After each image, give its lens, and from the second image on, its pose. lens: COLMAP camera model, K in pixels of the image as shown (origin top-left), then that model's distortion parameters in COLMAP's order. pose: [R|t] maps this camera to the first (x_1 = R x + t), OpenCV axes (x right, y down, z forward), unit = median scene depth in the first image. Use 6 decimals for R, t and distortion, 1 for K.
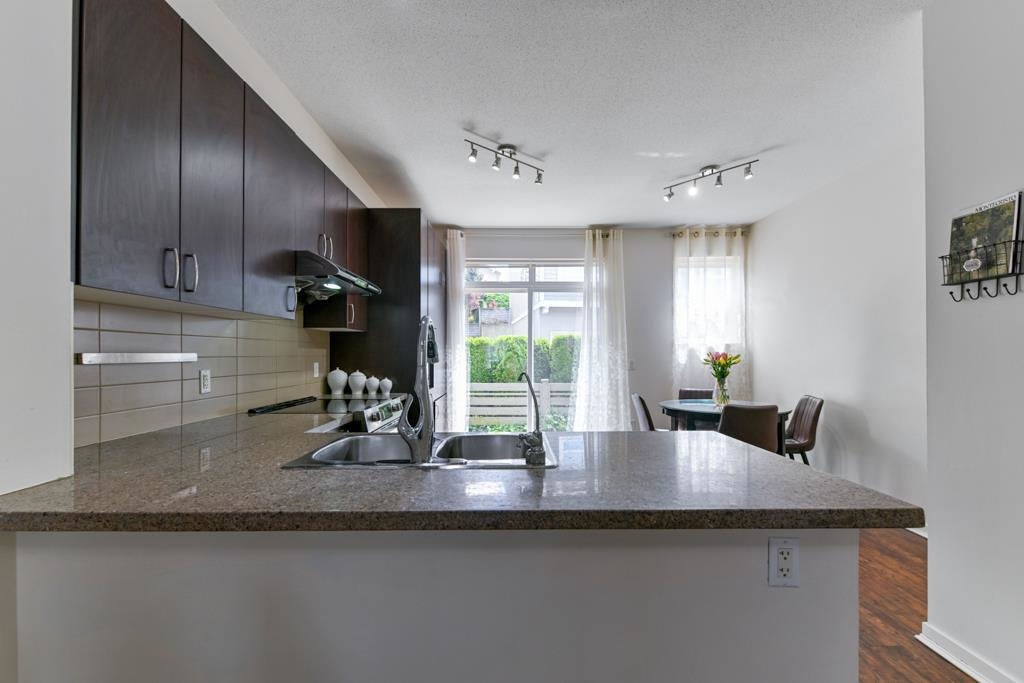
lens RADIAL K [[450.5, 0, 513.5], [0, 450.5, 346.6], [0, 0, 1]] dist [0.010149, -0.014408]
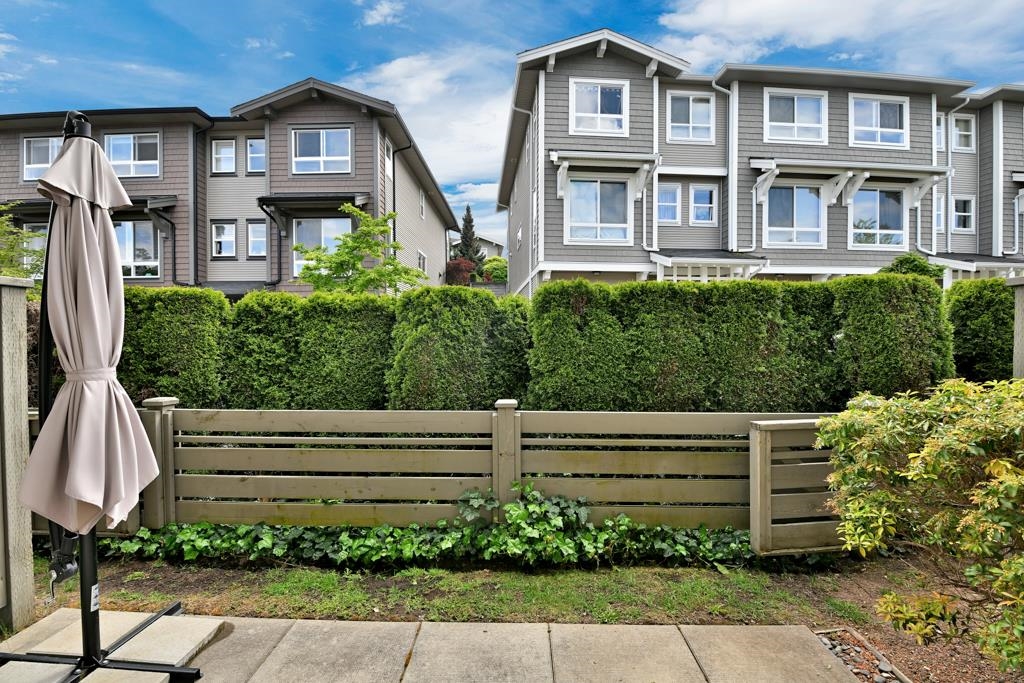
lens RADIAL K [[450.5, 0, 513.5], [0, 450.5, 346.6], [0, 0, 1]] dist [0.010149, -0.014408]
pose [[0.999595, 0.000113, -0.028444, 0.132575], [0.000691, 0.999601, 0.028249, 0.031699], [0.028436, -0.028257, 0.999196, 1.005194]]
